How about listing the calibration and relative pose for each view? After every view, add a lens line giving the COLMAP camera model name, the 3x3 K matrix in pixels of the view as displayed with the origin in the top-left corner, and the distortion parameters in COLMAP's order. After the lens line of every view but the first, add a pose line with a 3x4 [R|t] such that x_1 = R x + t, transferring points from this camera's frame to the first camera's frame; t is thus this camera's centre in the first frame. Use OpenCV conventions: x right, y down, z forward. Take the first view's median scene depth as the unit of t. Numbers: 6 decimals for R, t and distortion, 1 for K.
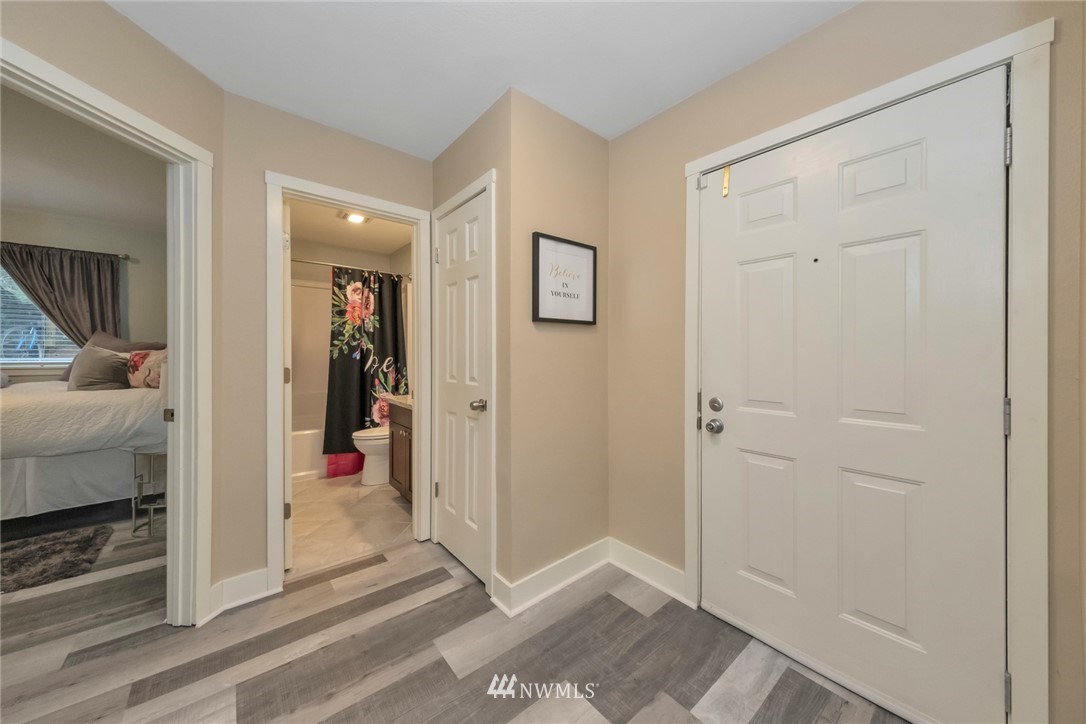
lens RADIAL K [[378.7, 0, 539.7], [0, 378.7, 356.7], [0, 0, 1]] dist [0.008915, -0.000151]
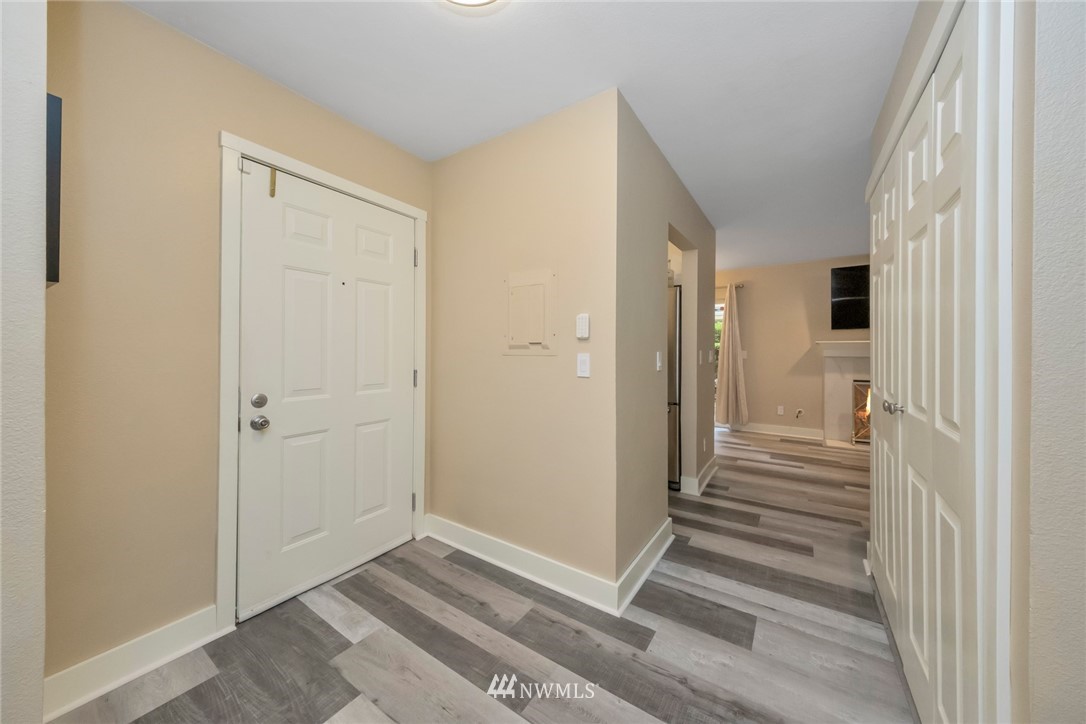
lens RADIAL K [[378.7, 0, 539.7], [0, 378.7, 356.7], [0, 0, 1]] dist [0.008915, -0.000151]
pose [[-0.278038, -0.013402, 0.960477, -1.971823], [0.000246, 0.999902, 0.014024, -0.008152], [-0.960570, 0.004135, -0.278008, 1.631637]]
